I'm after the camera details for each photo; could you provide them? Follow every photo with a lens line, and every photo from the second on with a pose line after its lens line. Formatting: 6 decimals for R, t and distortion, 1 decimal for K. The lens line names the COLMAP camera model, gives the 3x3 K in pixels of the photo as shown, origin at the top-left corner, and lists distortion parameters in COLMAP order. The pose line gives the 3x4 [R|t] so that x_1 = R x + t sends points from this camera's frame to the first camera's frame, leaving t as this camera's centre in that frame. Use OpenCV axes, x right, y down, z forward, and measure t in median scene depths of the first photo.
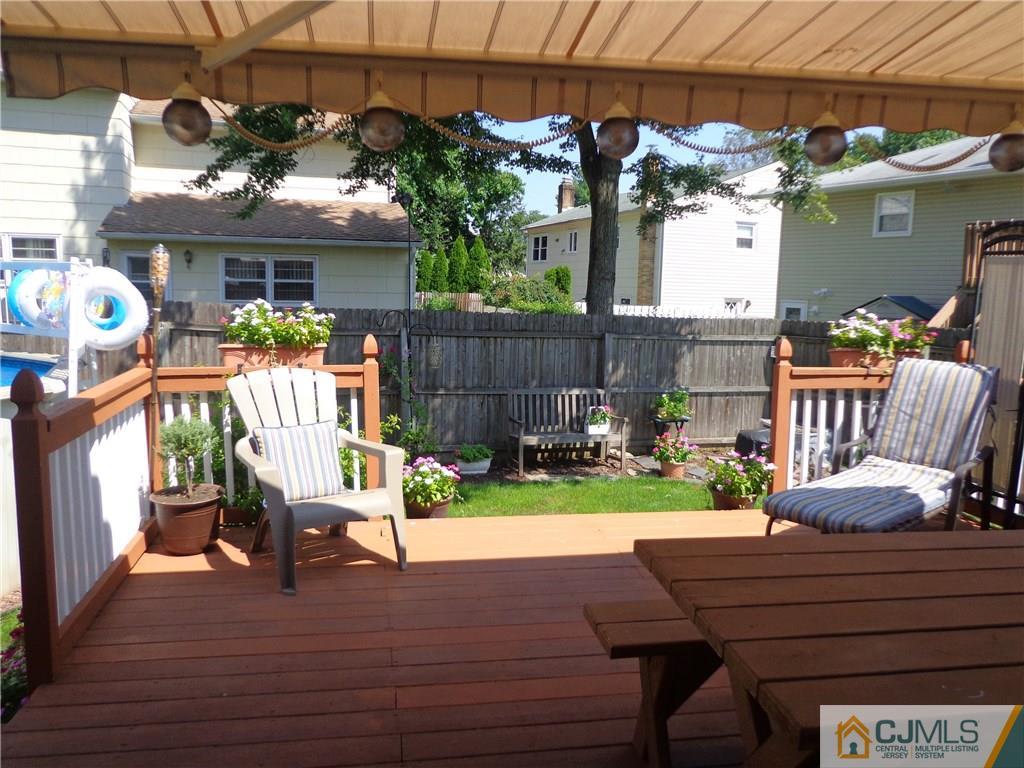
lens RADIAL K [[751.3, 0, 512.0], [0, 751.3, 384.0], [0, 0, 1]] dist [-0.001011, -0.000939]
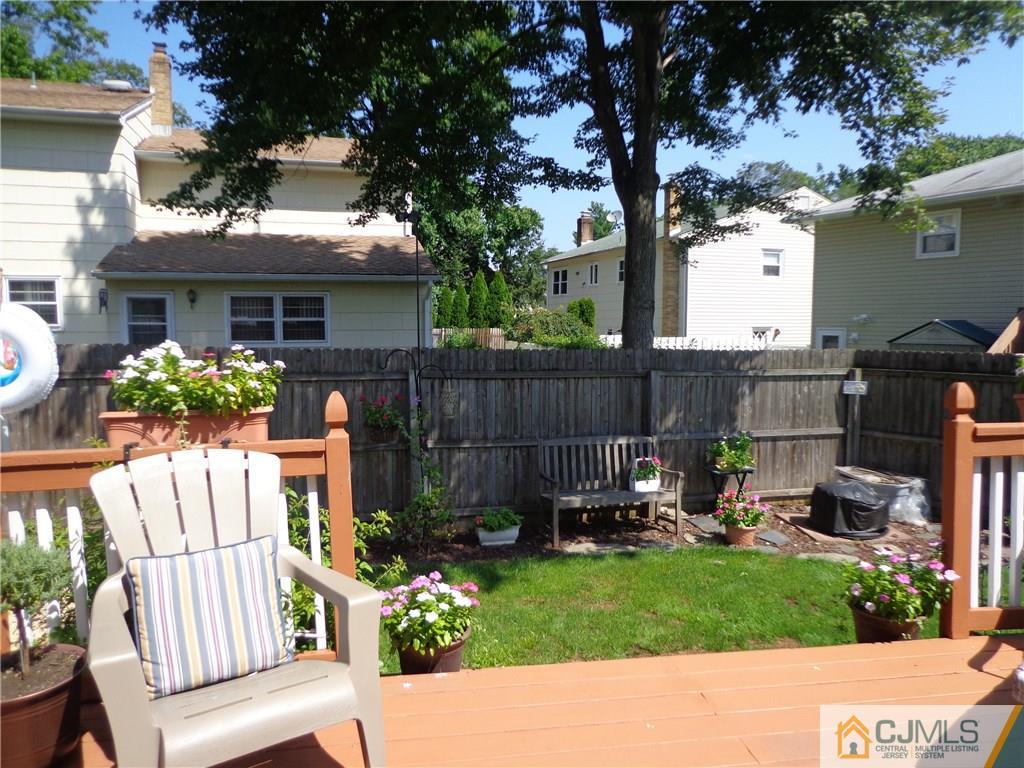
lens RADIAL K [[752.6, 0, 512.0], [0, 752.6, 384.0], [0, 0, 1]] dist [0.010207, 0.001617]
pose [[0.999353, -0.020810, -0.029337, -0.007166], [0.019449, 0.998754, -0.045948, -0.014935], [0.030257, 0.045348, 0.998513, 0.134020]]
